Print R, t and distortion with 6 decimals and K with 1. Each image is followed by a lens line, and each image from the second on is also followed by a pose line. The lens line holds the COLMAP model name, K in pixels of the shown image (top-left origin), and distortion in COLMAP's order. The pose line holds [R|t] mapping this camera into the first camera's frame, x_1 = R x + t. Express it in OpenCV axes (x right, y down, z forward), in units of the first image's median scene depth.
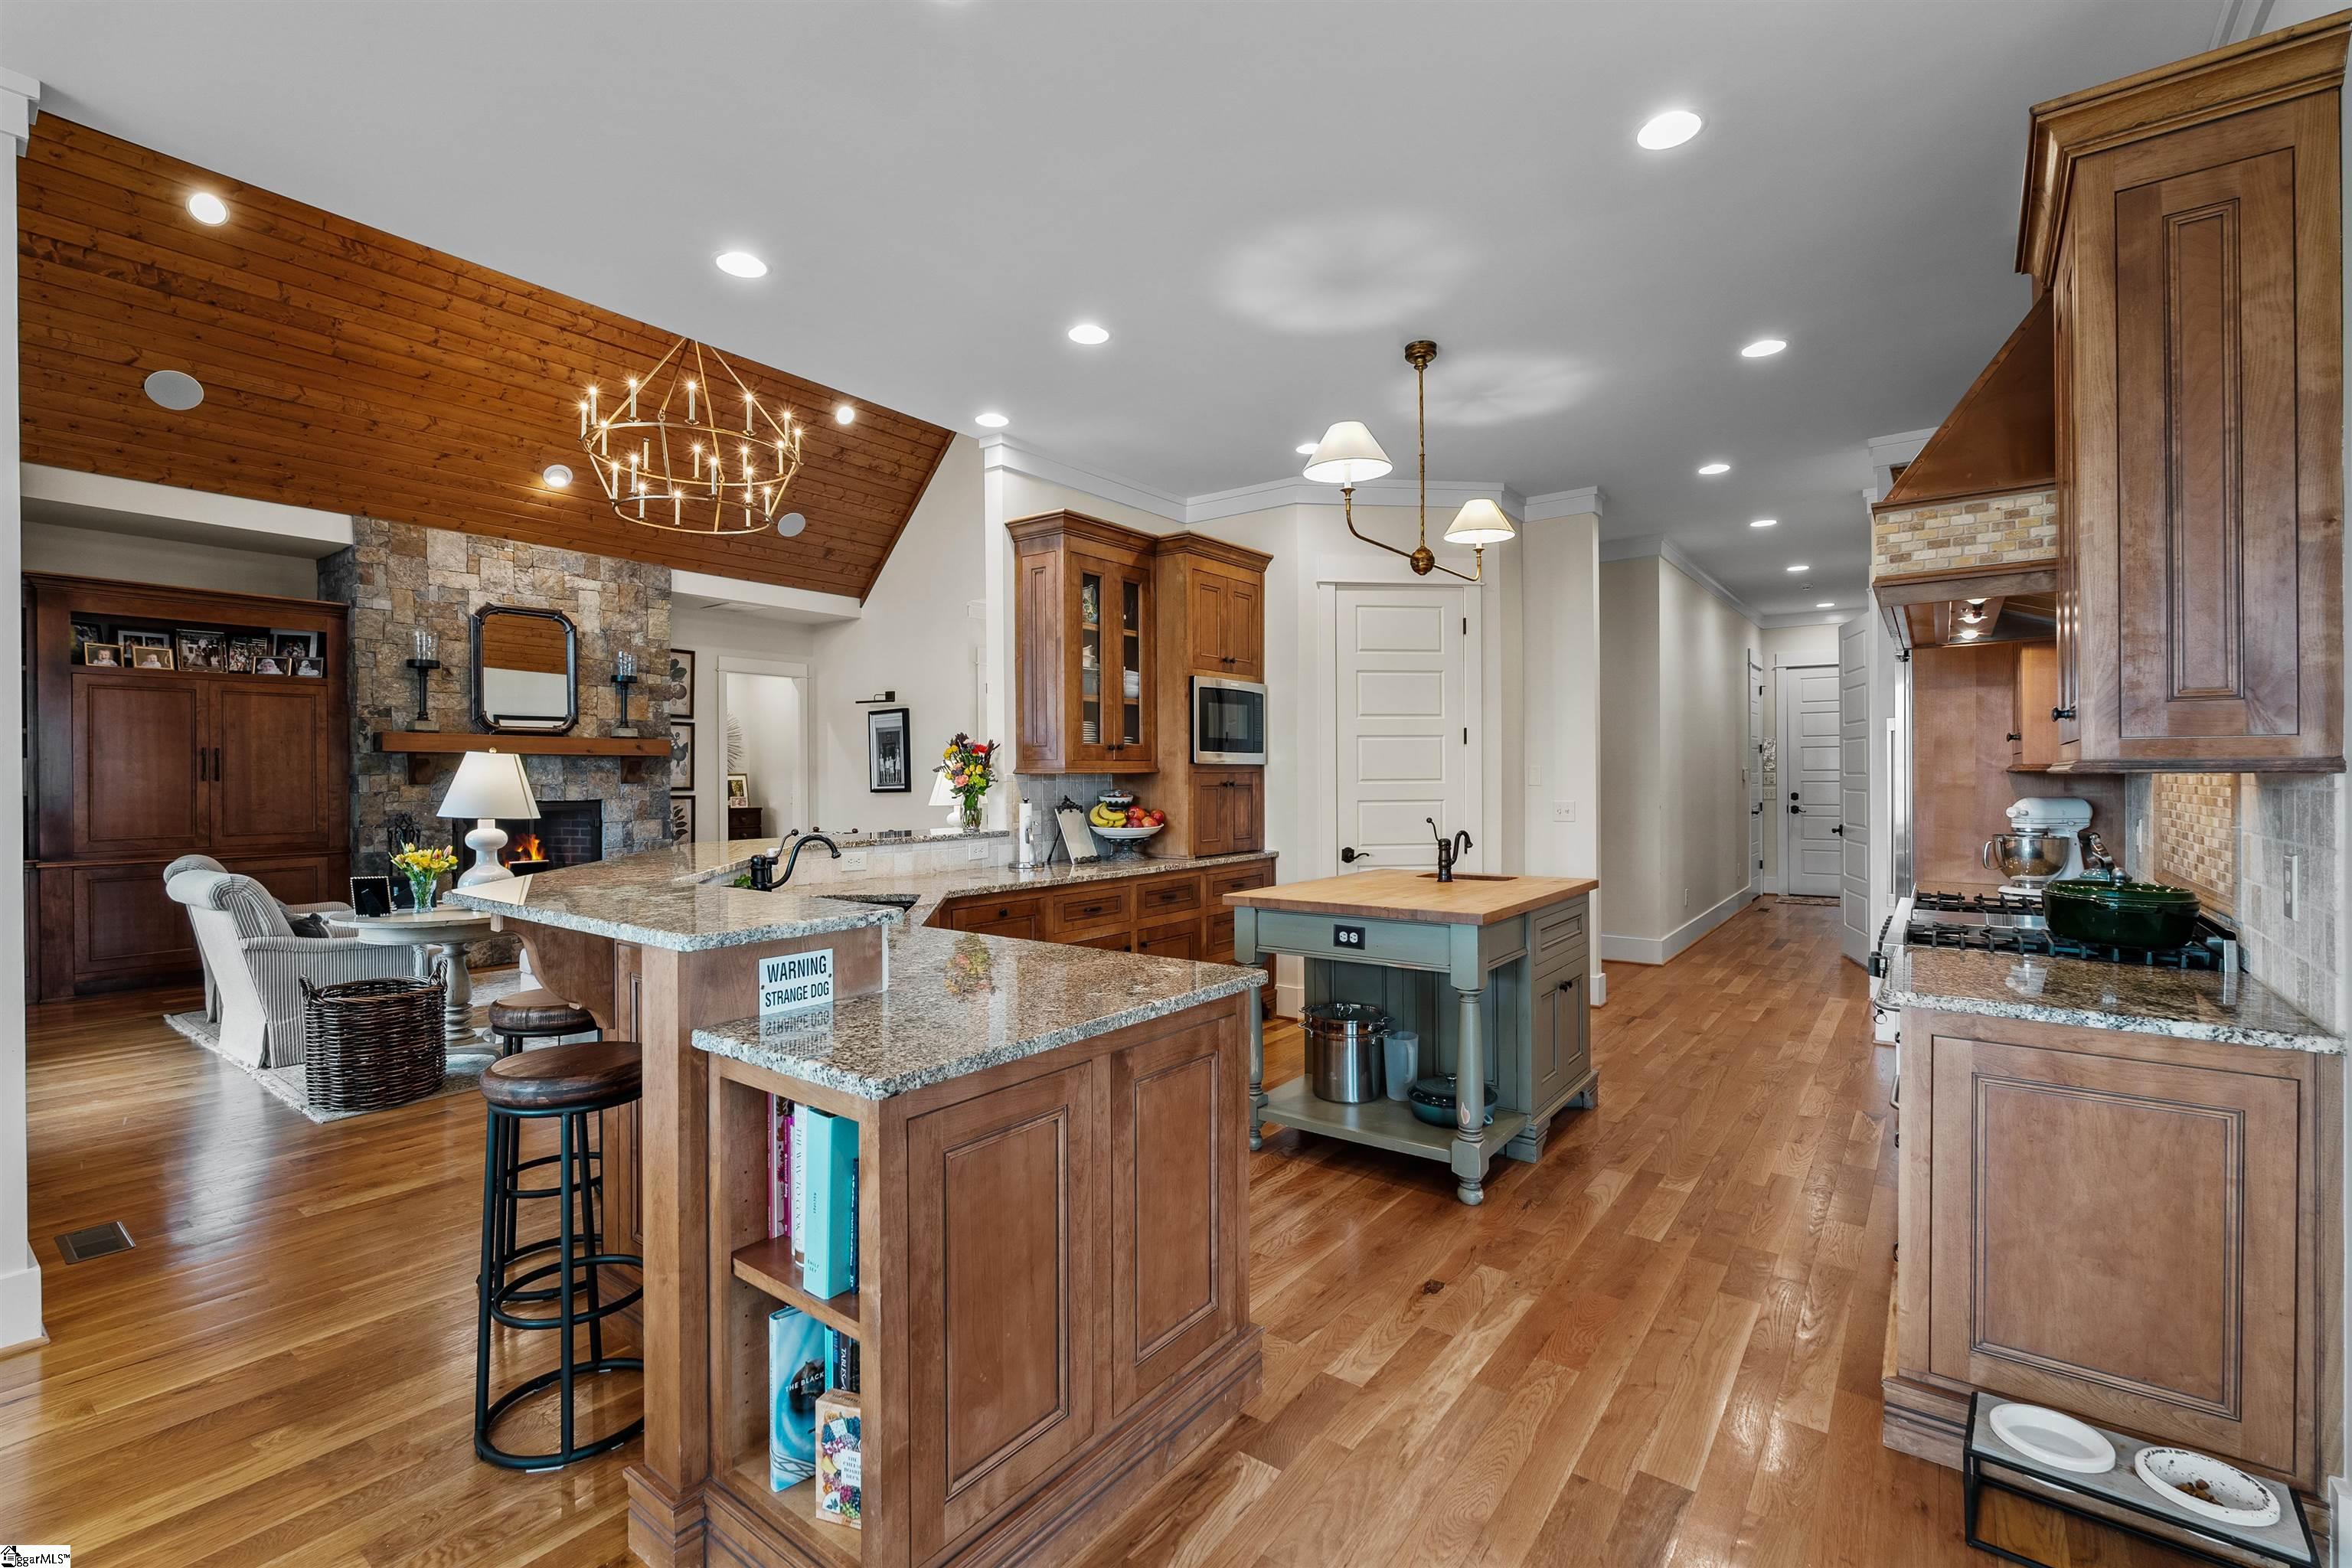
lens RADIAL K [[1035.5, 0, 1175.1], [0, 1035.5, 779.3], [0, 0, 1]] dist [-0.010271, -0.000425]
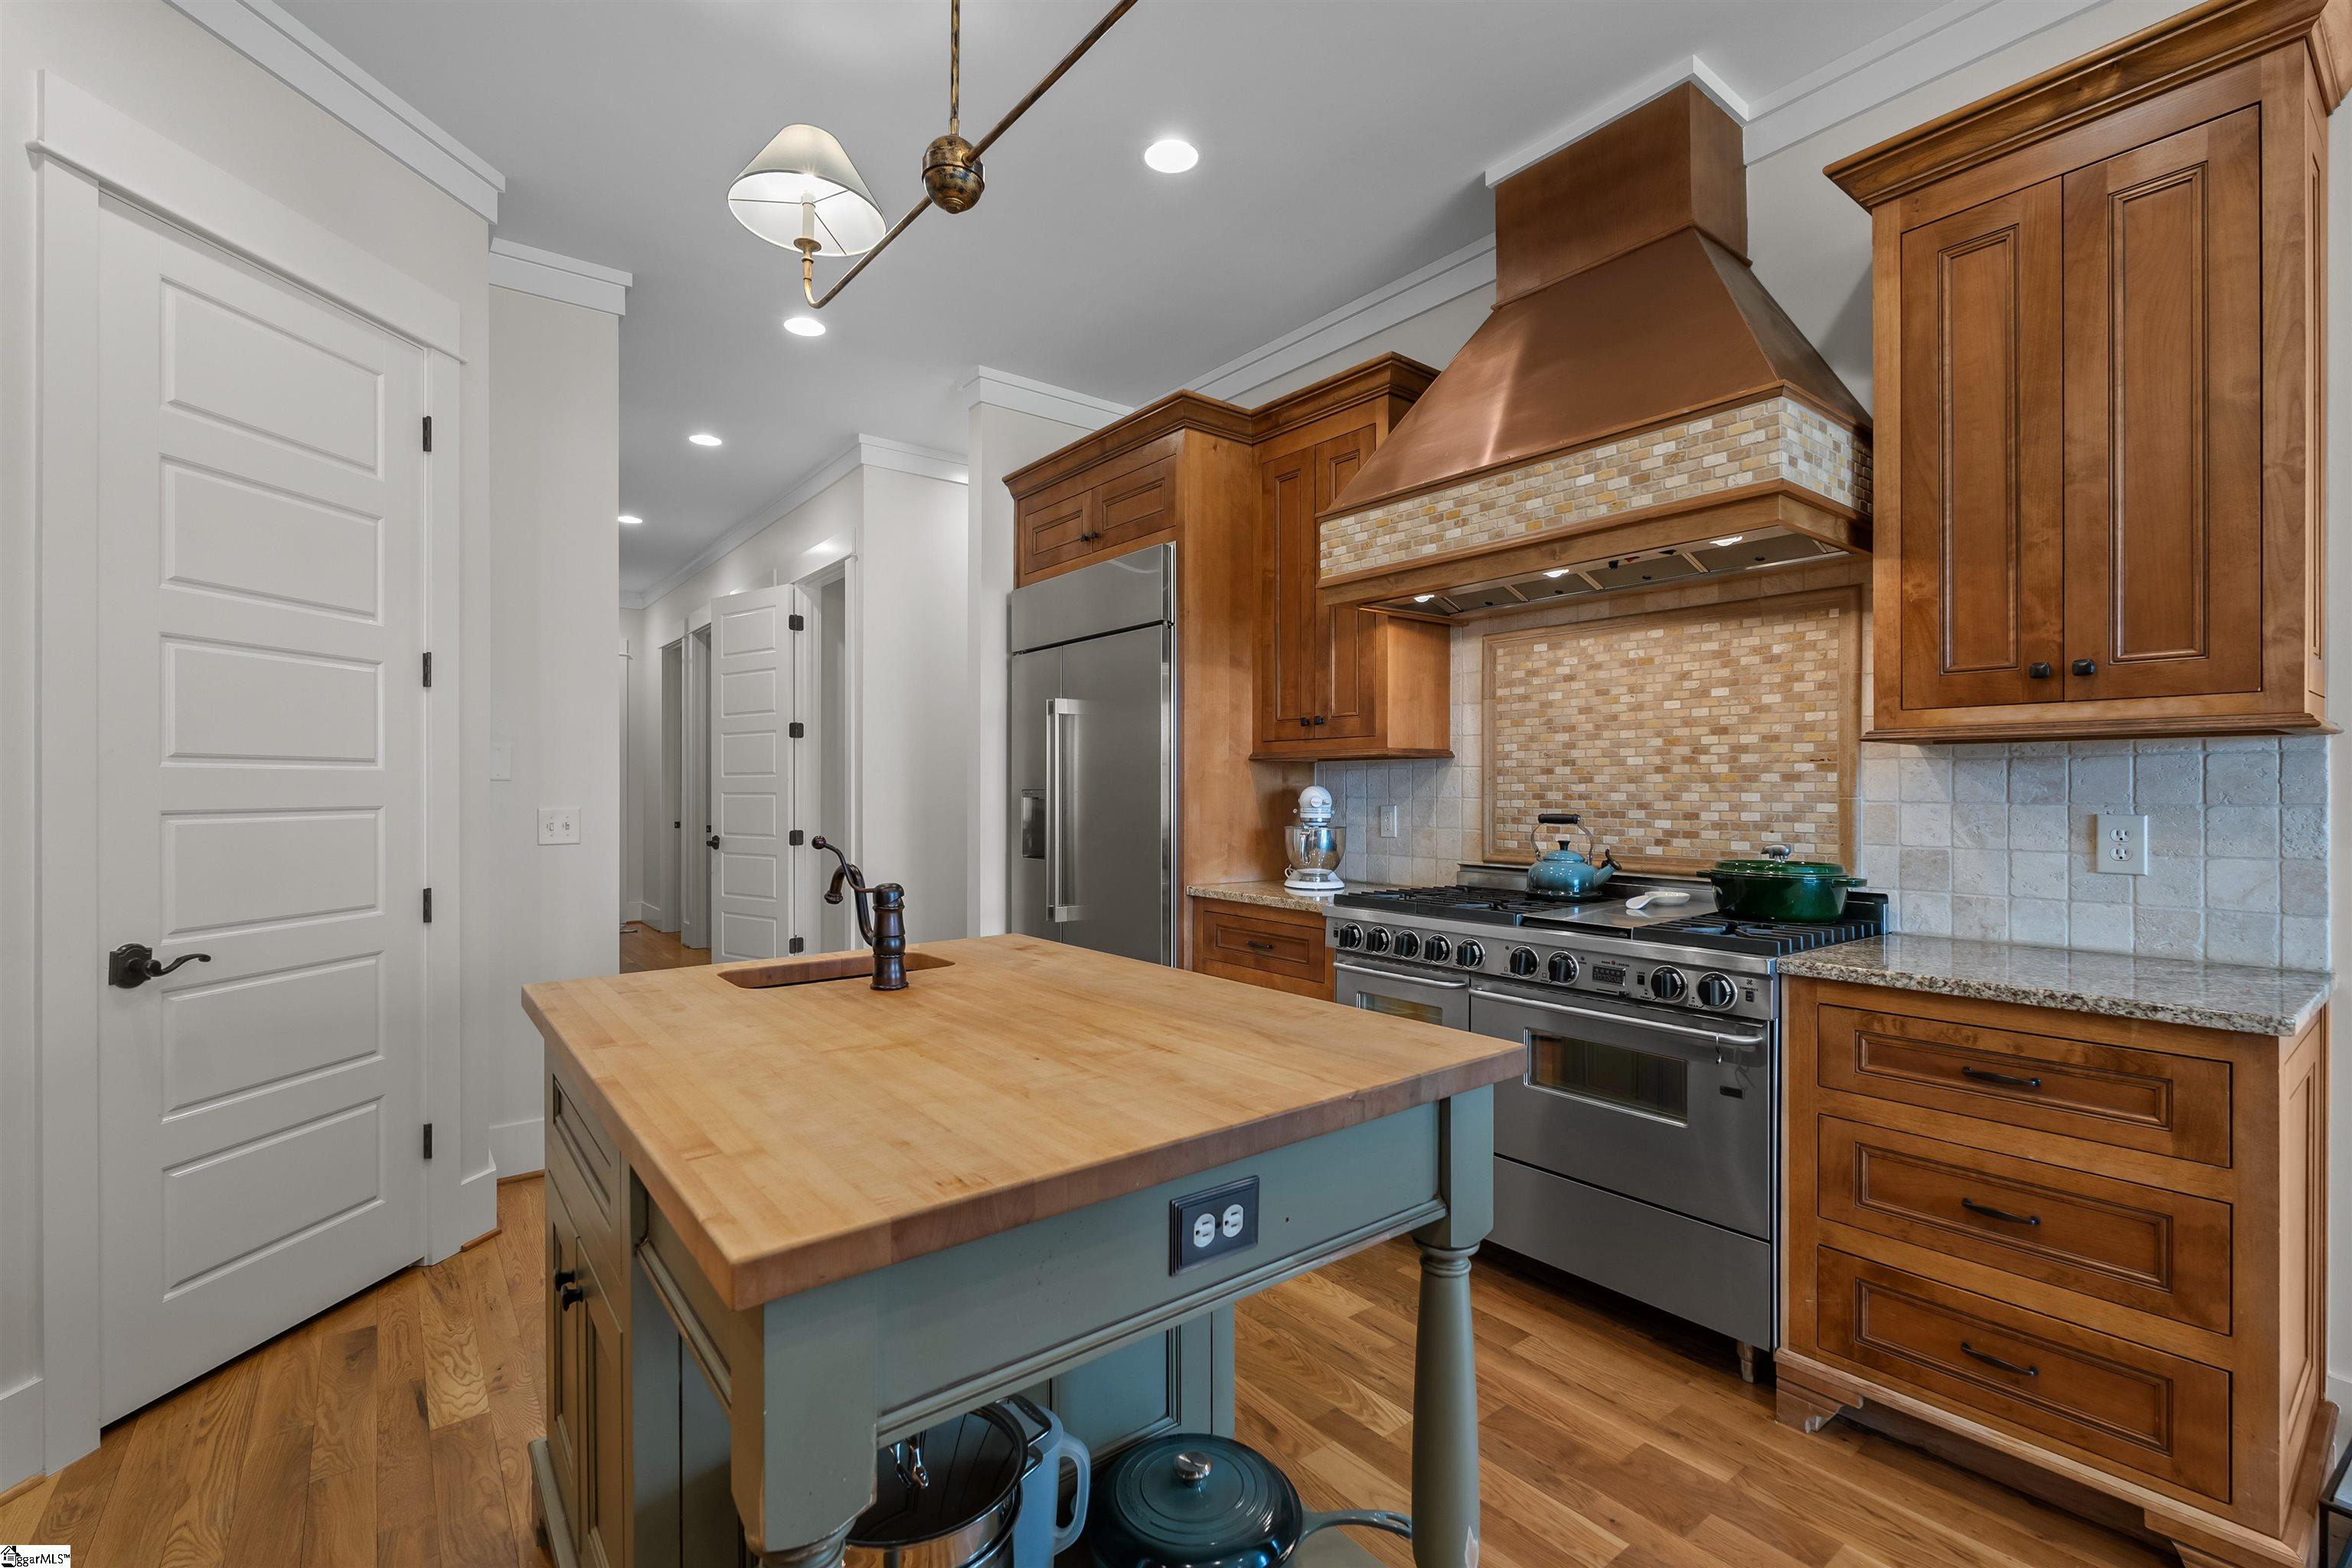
lens RADIAL K [[1035.5, 0, 1177.3], [0, 1035.5, 779.1], [0, 0, 1]] dist [-0.010271, -0.000425]
pose [[0.256629, 0.010922, 0.966448, -0.132500], [0.002731, 0.999924, -0.012026, 0.023138], [-0.966506, 0.005725, 0.256580, 0.923528]]
